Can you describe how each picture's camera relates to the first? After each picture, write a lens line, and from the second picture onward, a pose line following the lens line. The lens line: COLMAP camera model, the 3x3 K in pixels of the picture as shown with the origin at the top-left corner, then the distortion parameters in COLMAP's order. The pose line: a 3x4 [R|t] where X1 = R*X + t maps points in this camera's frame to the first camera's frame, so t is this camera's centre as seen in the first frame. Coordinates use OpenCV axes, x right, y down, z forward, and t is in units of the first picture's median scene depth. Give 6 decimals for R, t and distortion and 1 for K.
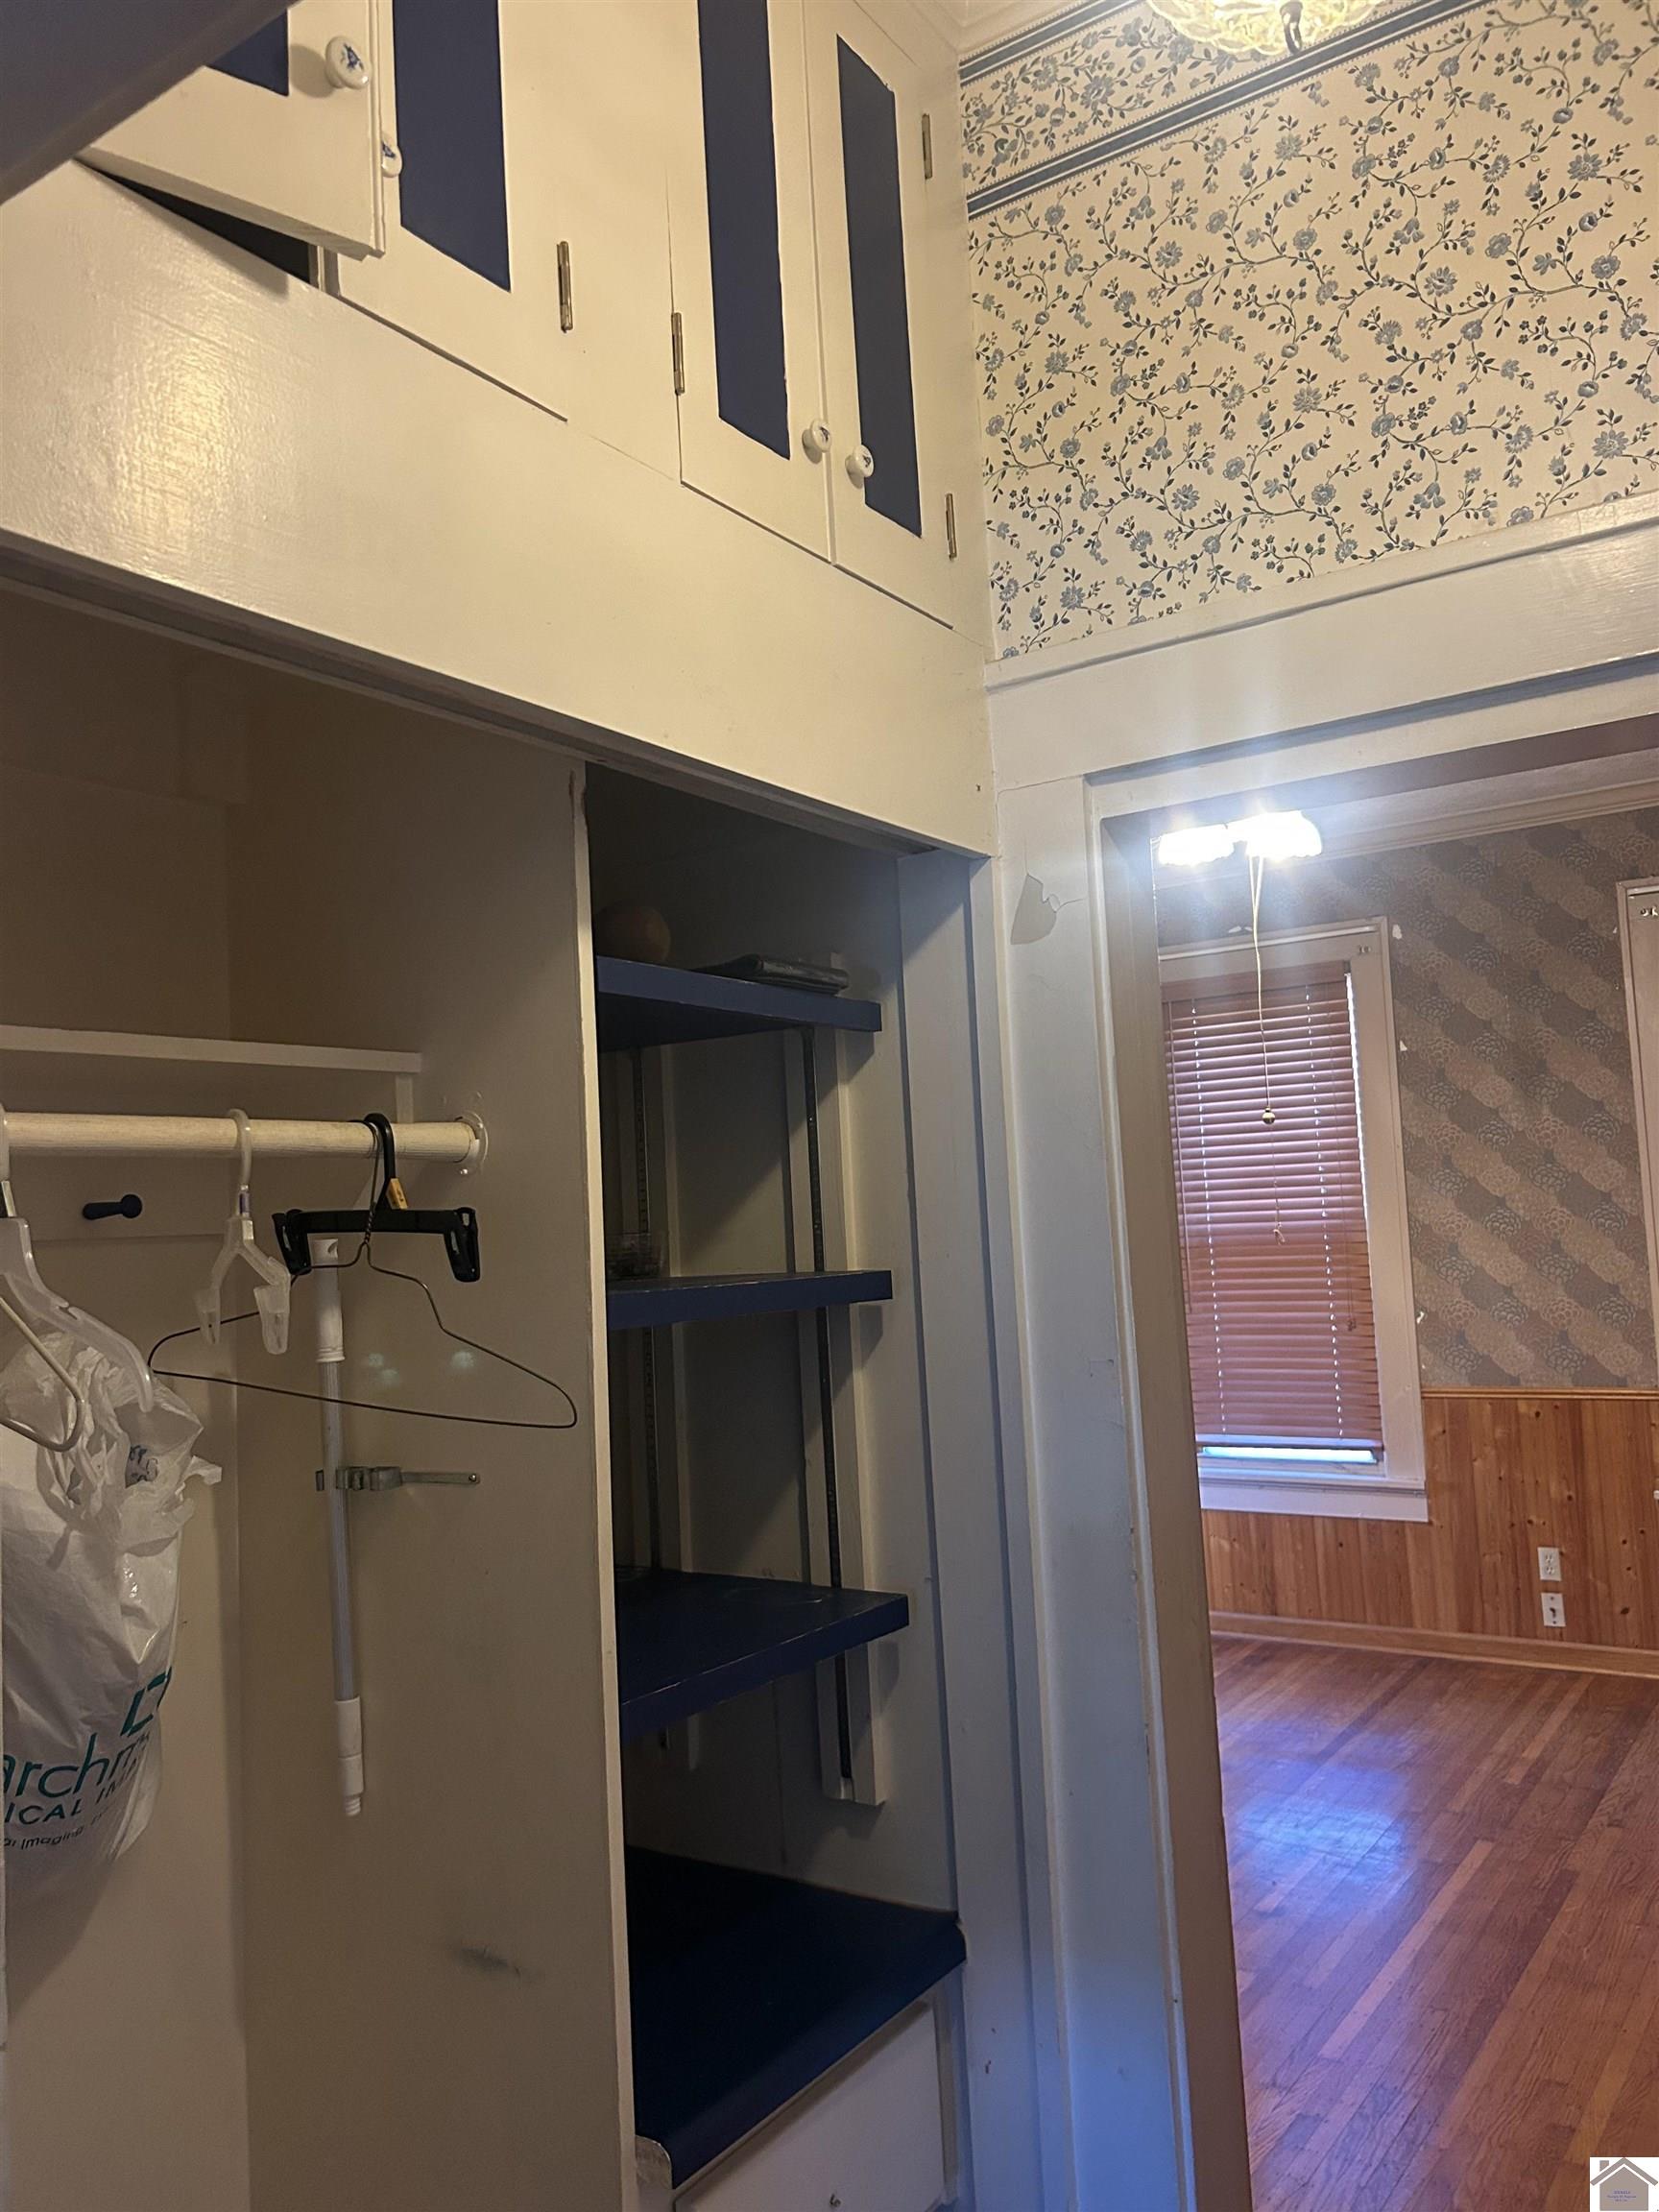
lens RADIAL K [[1676.1, 0, 835.7], [0, 1676.1, 1086.8], [0, 0, 1]] dist [0.047051, -0.046355]
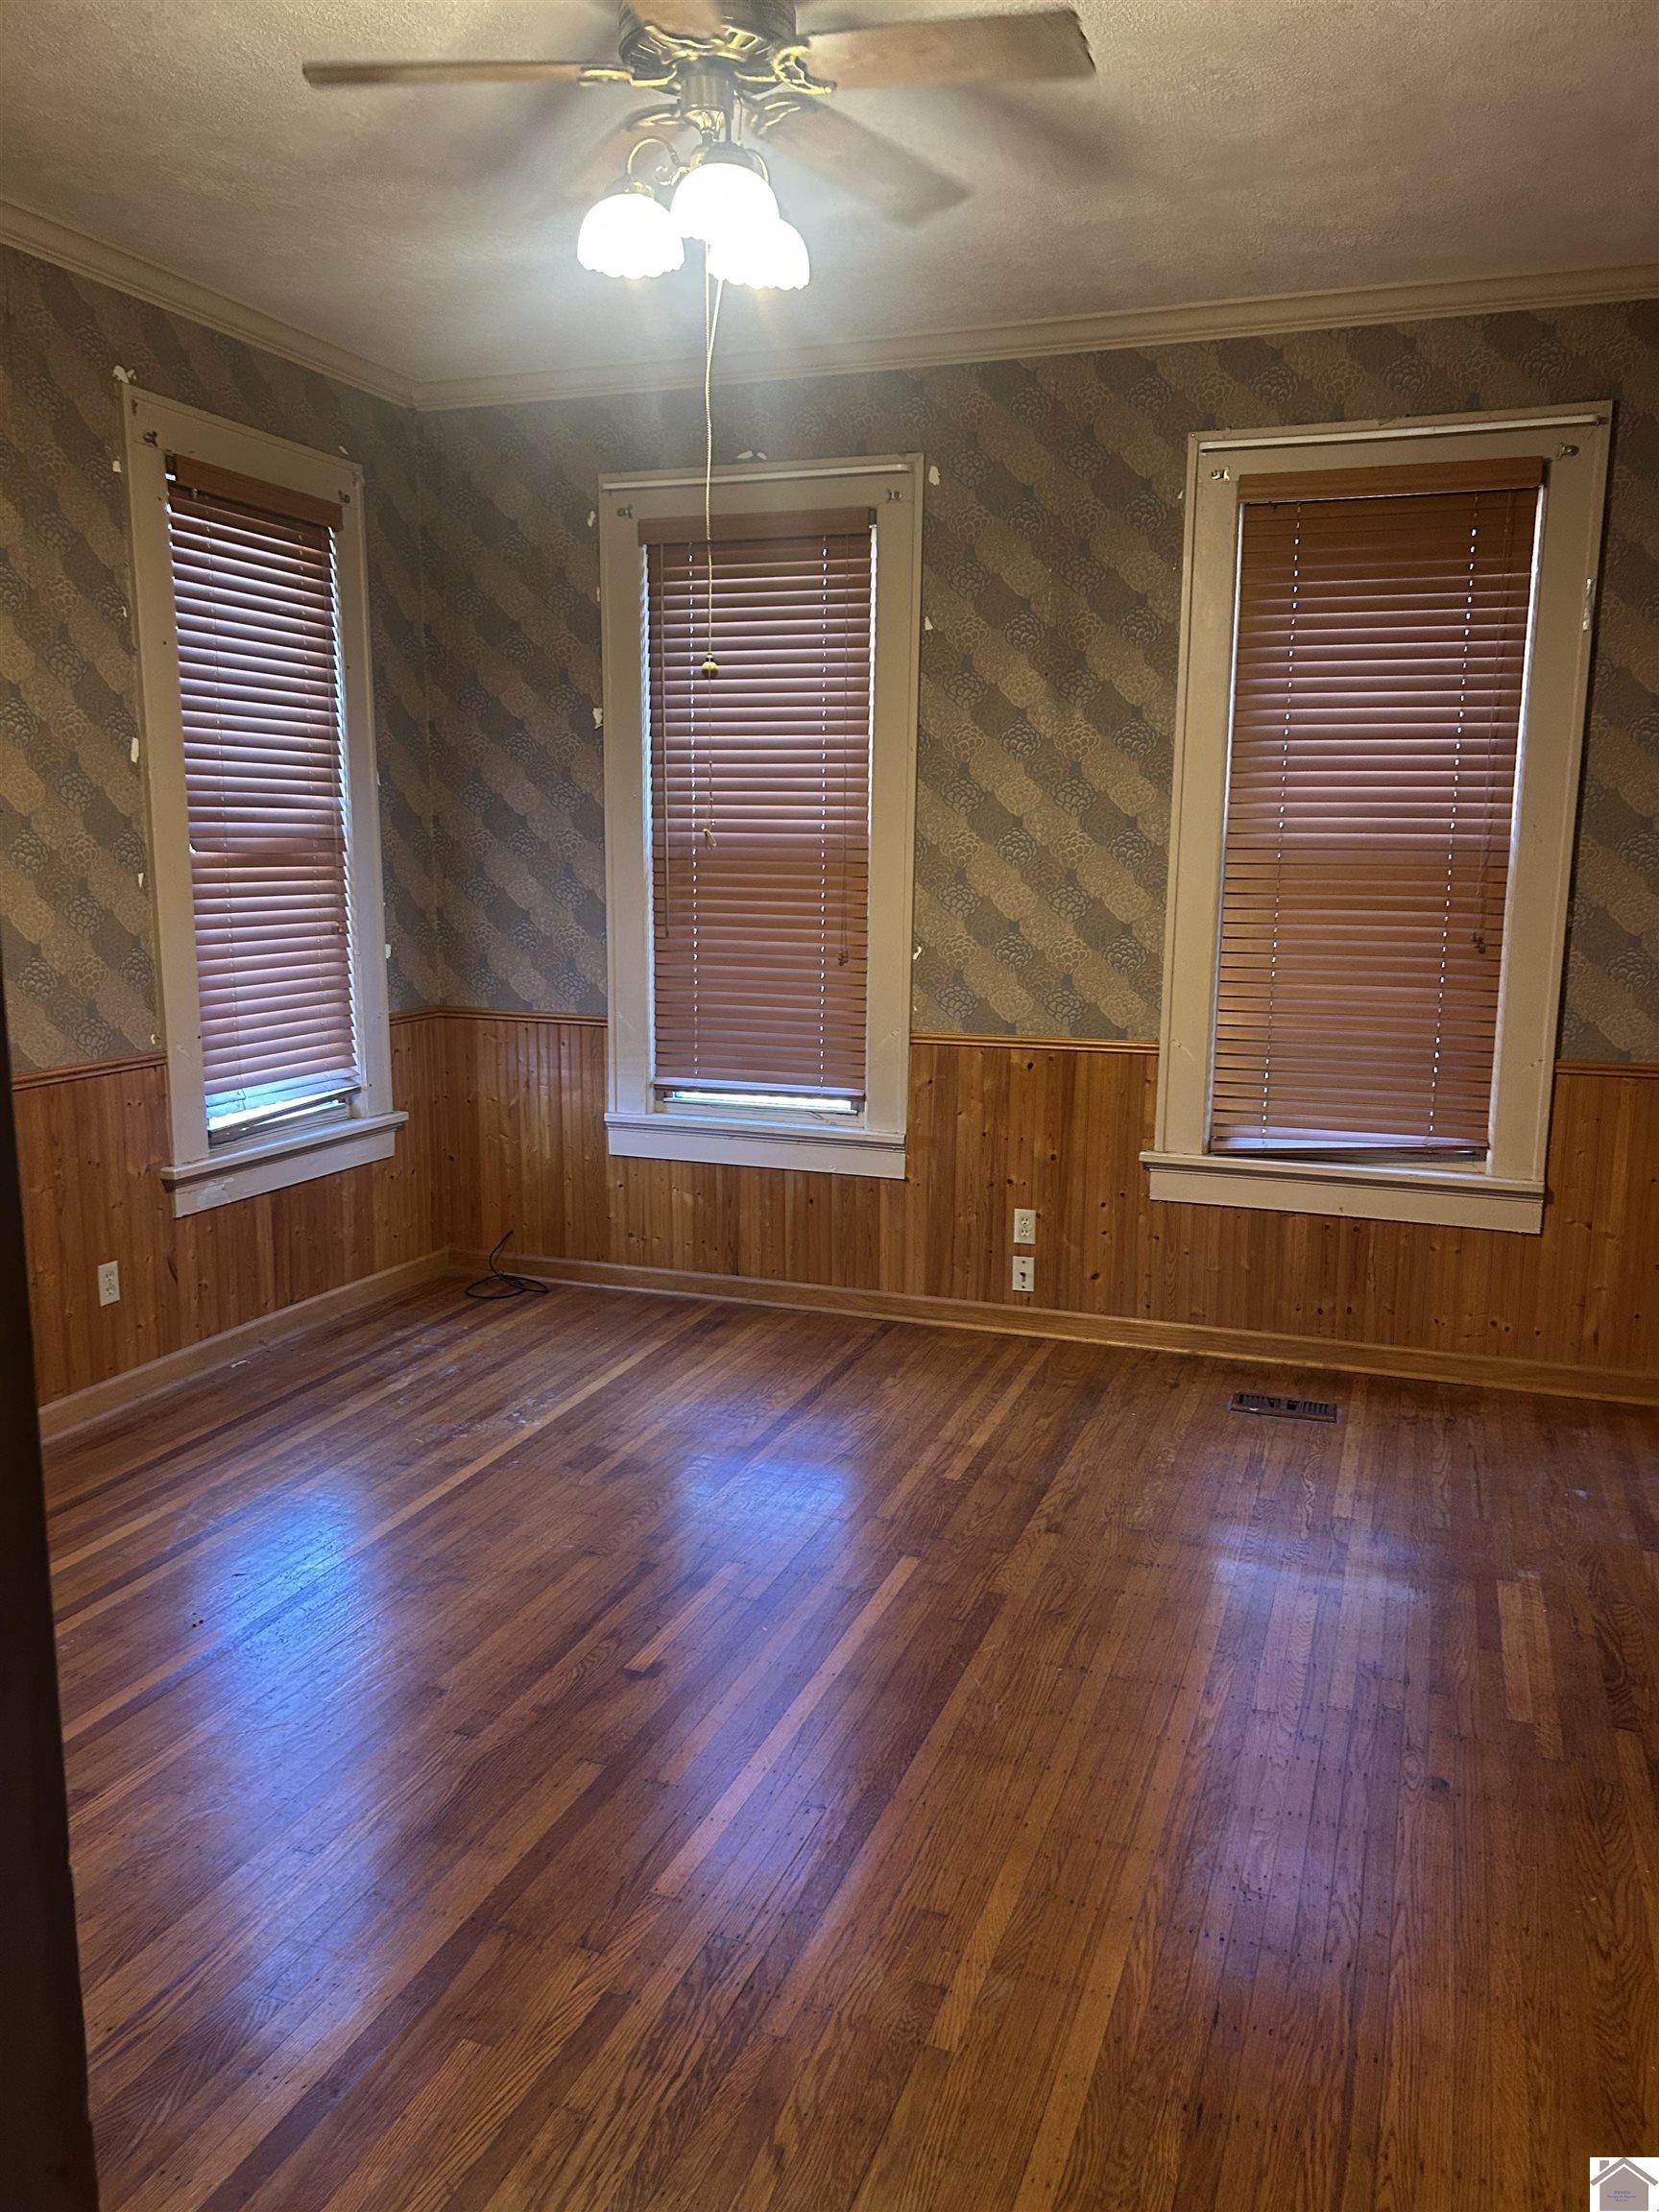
lens RADIAL K [[1676.1, 0, 817.7], [0, 1676.1, 1107.3], [0, 0, 1]] dist [0.047051, -0.046355]
pose [[0.969389, 0.016829, 0.244954, 0.093092], [-0.074641, 0.970631, 0.228702, 0.022398], [-0.233911, -0.239985, 0.942175, 0.193957]]
